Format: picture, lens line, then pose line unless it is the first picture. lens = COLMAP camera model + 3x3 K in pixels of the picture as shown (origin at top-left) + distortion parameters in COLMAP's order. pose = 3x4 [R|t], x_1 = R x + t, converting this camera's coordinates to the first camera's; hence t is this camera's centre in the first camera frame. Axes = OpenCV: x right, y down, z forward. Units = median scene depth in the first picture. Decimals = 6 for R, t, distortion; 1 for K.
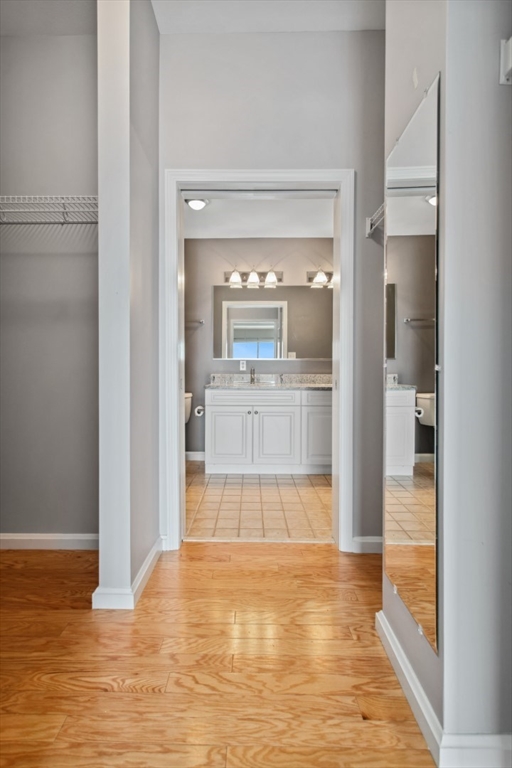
lens RADIAL K [[368.2, 0, 256.0], [0, 368.2, 384.0], [0, 0, 1]] dist [0.002758, 0.000976]
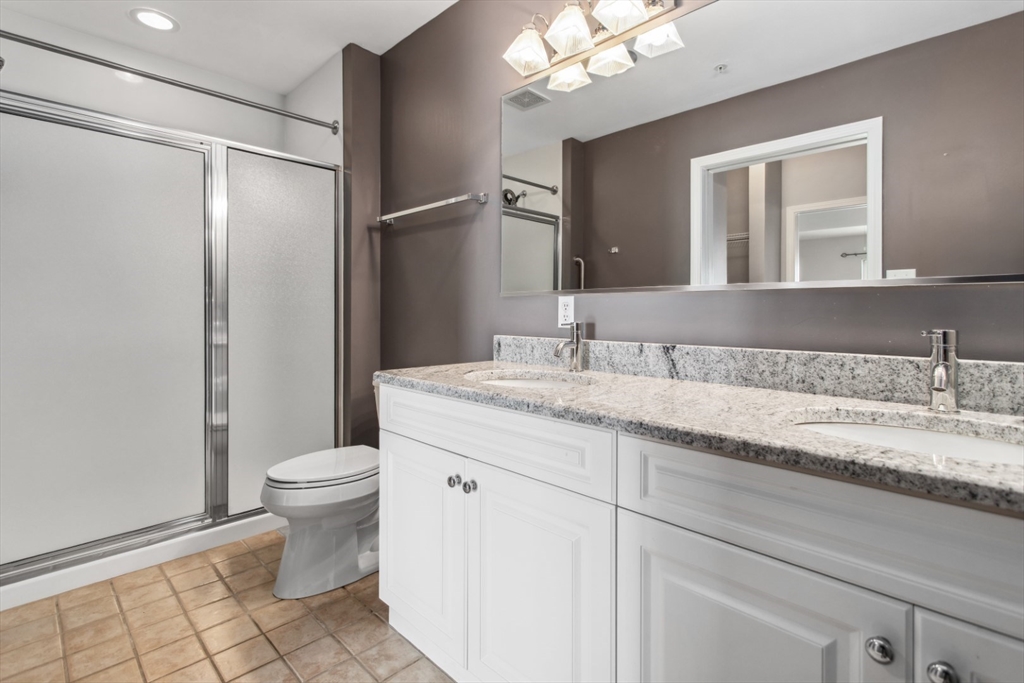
lens RADIAL K [[490.9, 0, 516.2], [0, 490.9, 317.0], [0, 0, 1]] dist [0.002758, 0.000976]
pose [[0.701987, 0.004337, -0.712176, 0.246144], [-0.029469, 0.999302, -0.022962, -0.034898], [0.711580, 0.037106, 0.701625, 0.666911]]
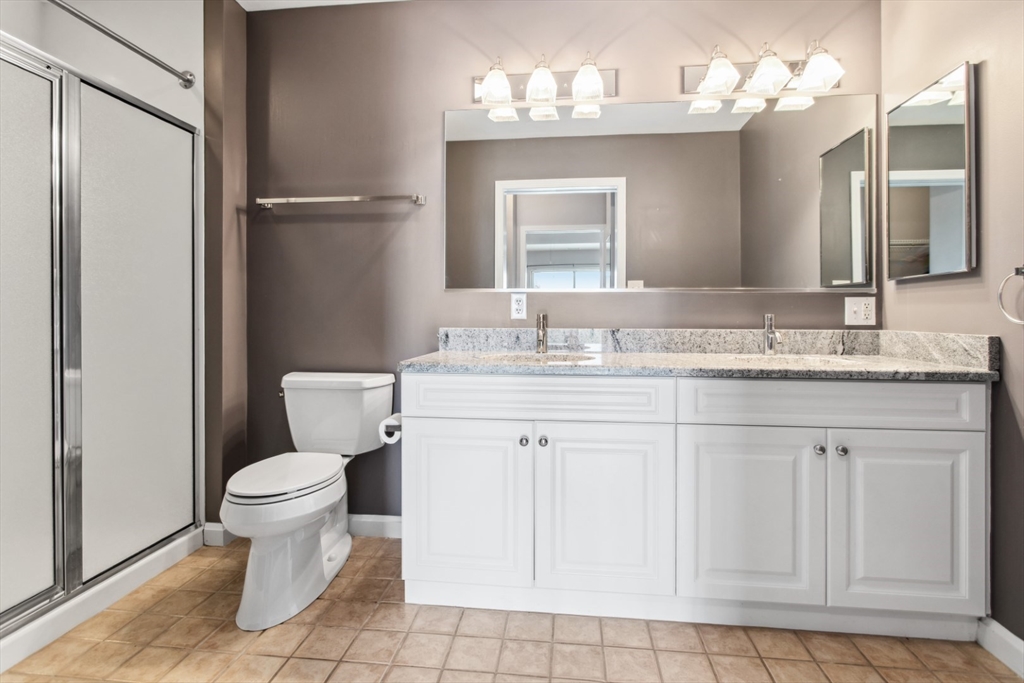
lens RADIAL K [[509.8, 0, 513.5], [0, 509.8, 319.0], [0, 0, 1]] dist [-0.003222, 0.000308]
pose [[0.992534, -0.001520, -0.121962, 0.027482], [-0.002288, 0.999514, -0.031077, -0.019587], [0.121950, 0.031124, 0.992048, 0.449433]]
